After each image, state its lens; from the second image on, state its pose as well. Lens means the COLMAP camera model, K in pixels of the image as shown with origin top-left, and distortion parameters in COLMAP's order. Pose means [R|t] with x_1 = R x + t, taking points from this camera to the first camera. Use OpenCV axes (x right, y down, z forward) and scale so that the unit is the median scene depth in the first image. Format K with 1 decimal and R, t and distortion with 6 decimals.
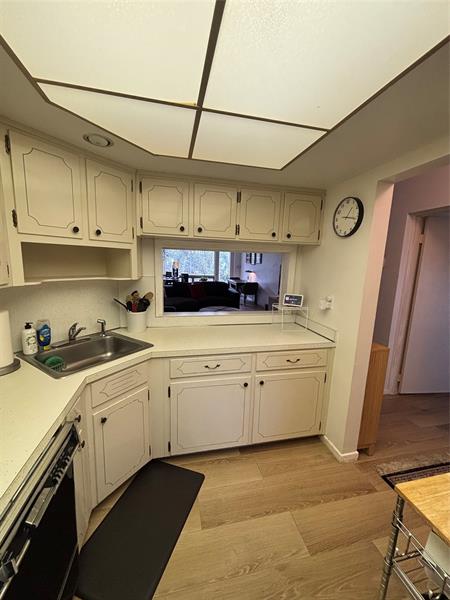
lens RADIAL K [[243.0, 0, 223.9], [0, 243.0, 299.3], [0, 0, 1]] dist [-0.000322, 0.001152]
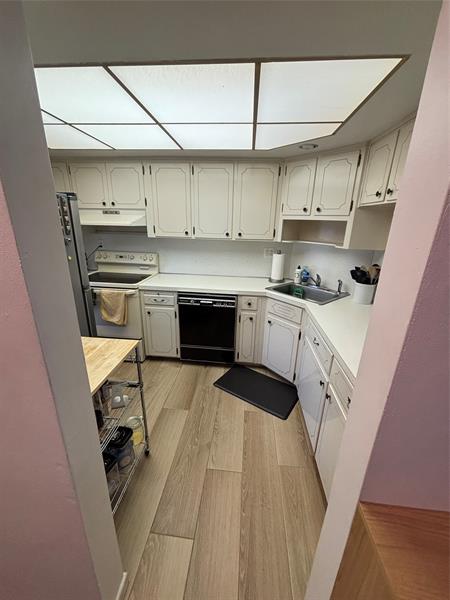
lens RADIAL K [[243.0, 0, 225.3], [0, 243.0, 297.5], [0, 0, 1]] dist [-0.000322, 0.001152]
pose [[-0.307799, 0.258168, -0.915756, 0.948895], [-0.188585, 0.926834, 0.324677, -0.143693], [0.932575, 0.272633, -0.236592, 0.871786]]
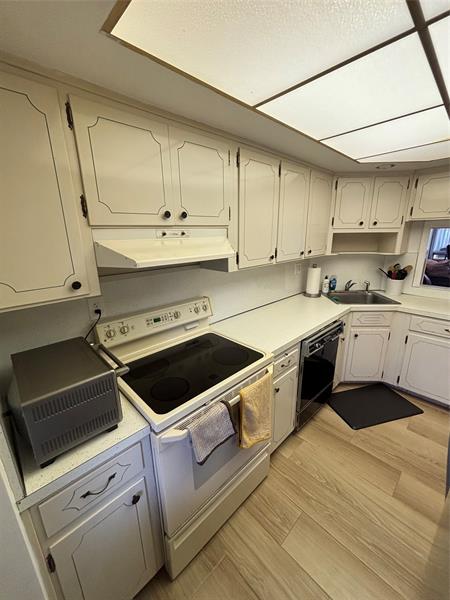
lens RADIAL K [[243.0, 0, 227.3], [0, 243.0, 298.7], [0, 0, 1]] dist [-0.000322, 0.001152]
pose [[0.520479, 0.187293, -0.833080, 0.347071], [-0.107153, 0.982261, 0.153886, 0.058522], [0.847124, 0.009172, 0.531316, -0.577080]]
